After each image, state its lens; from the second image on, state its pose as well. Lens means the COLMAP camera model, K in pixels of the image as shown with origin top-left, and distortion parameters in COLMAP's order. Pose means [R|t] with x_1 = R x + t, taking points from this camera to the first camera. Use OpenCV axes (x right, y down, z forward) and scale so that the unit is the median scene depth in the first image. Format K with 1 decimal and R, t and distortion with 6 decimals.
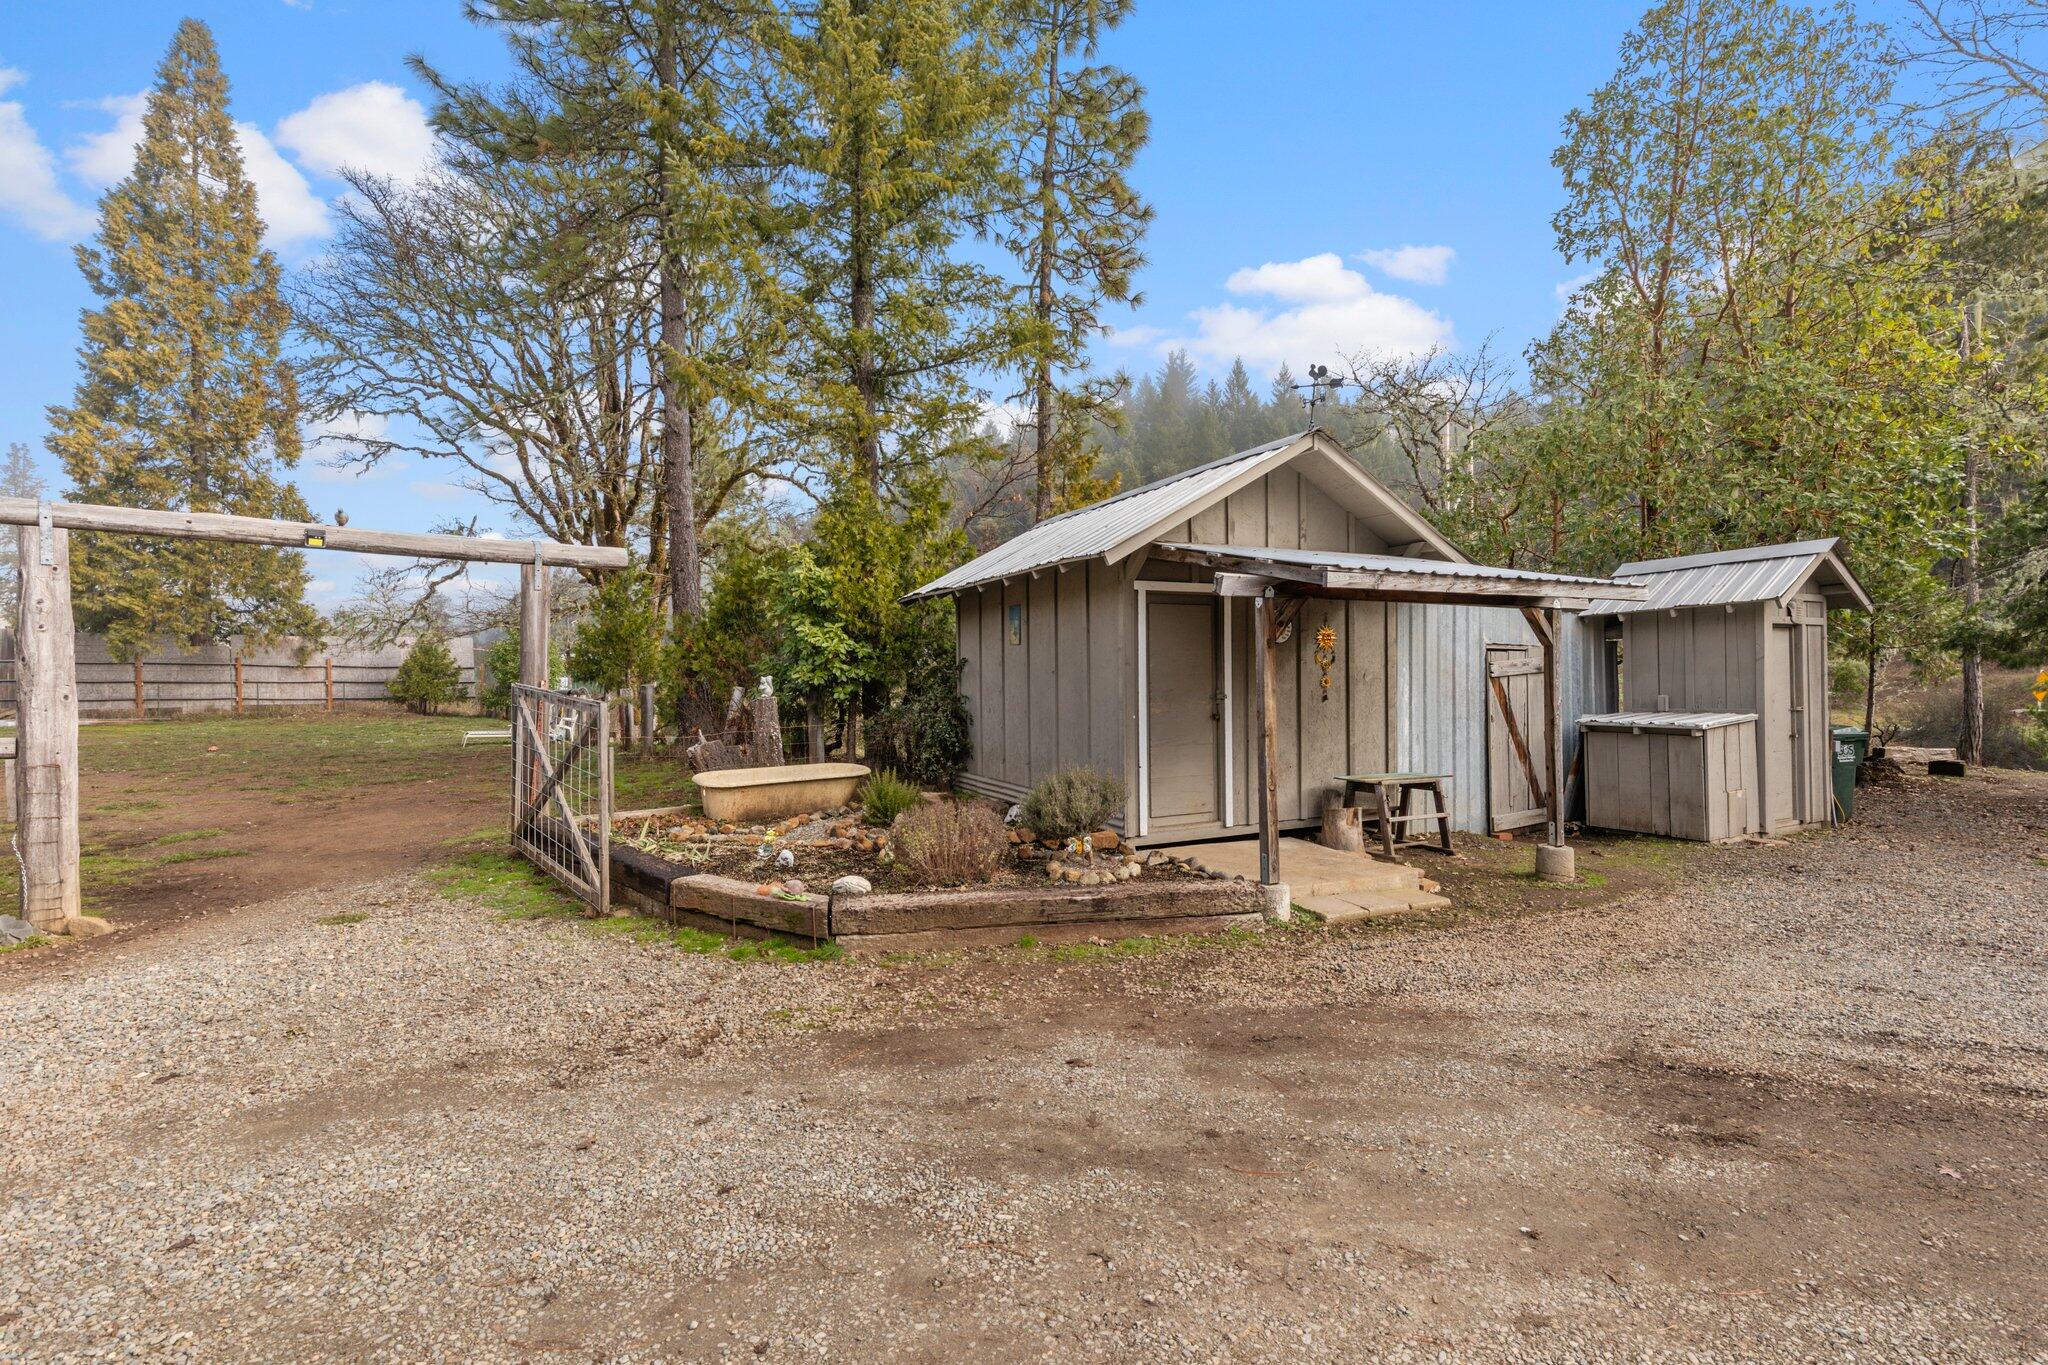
lens RADIAL K [[916.8, 0, 1028.6], [0, 916.8, 683.2], [0, 0, 1]] dist [0.004315, 0.000274]
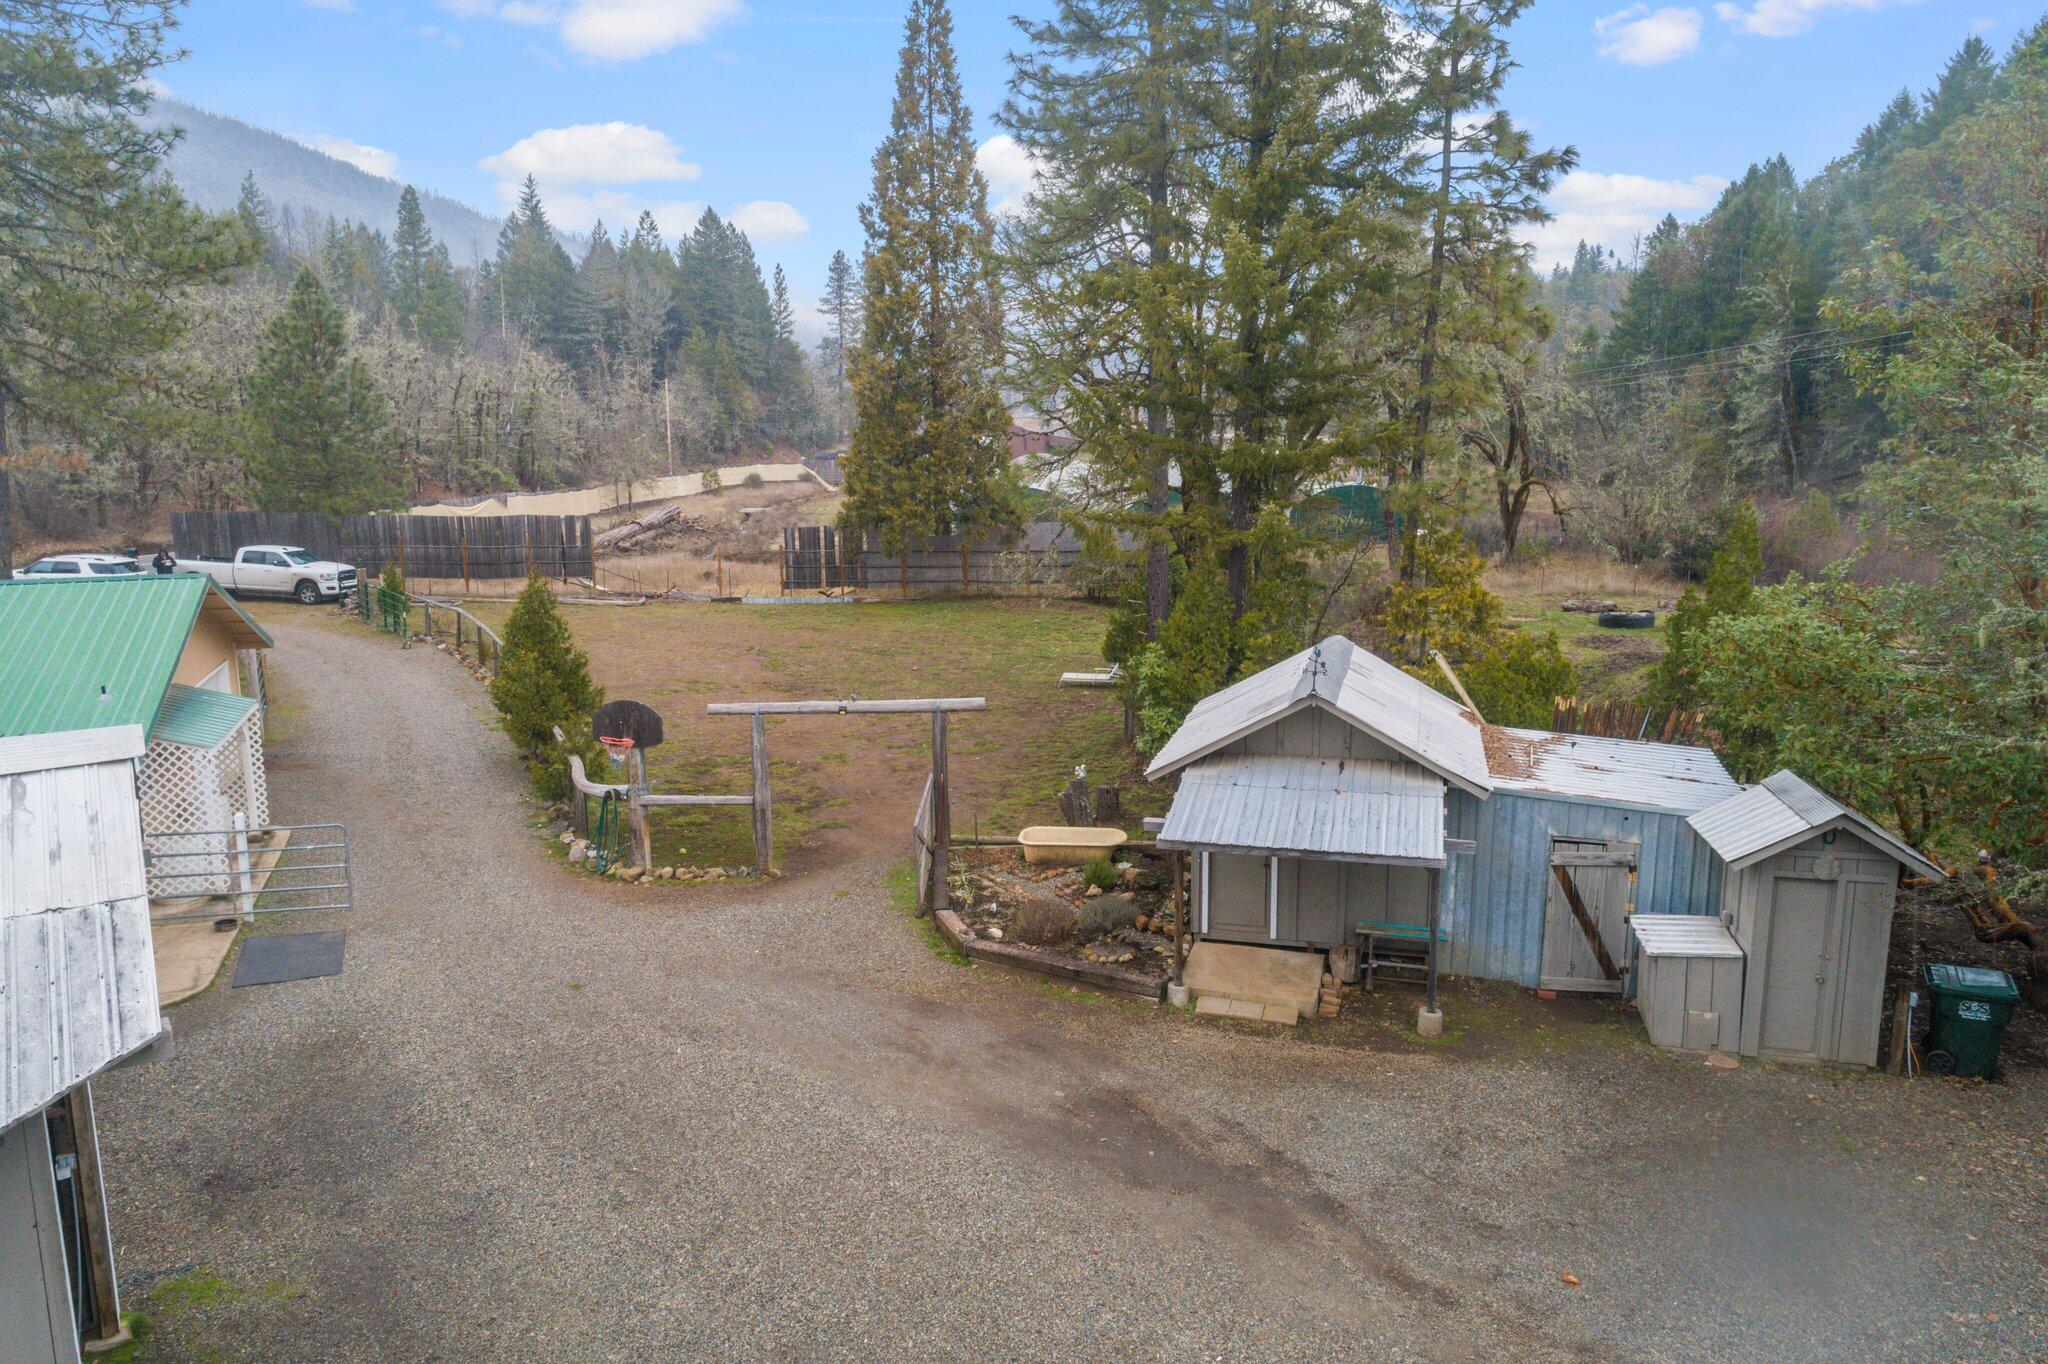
lens RADIAL K [[1412.1, 0, 1021.7], [0, 1412.1, 678.2], [0, 0, 1]] dist [0.009404, 0.001020]
pose [[0.733822, 0.121832, -0.668328, 1.211112], [0.004968, 0.982799, 0.184613, -0.592408], [0.679324, -0.138793, 0.720594, -0.755983]]
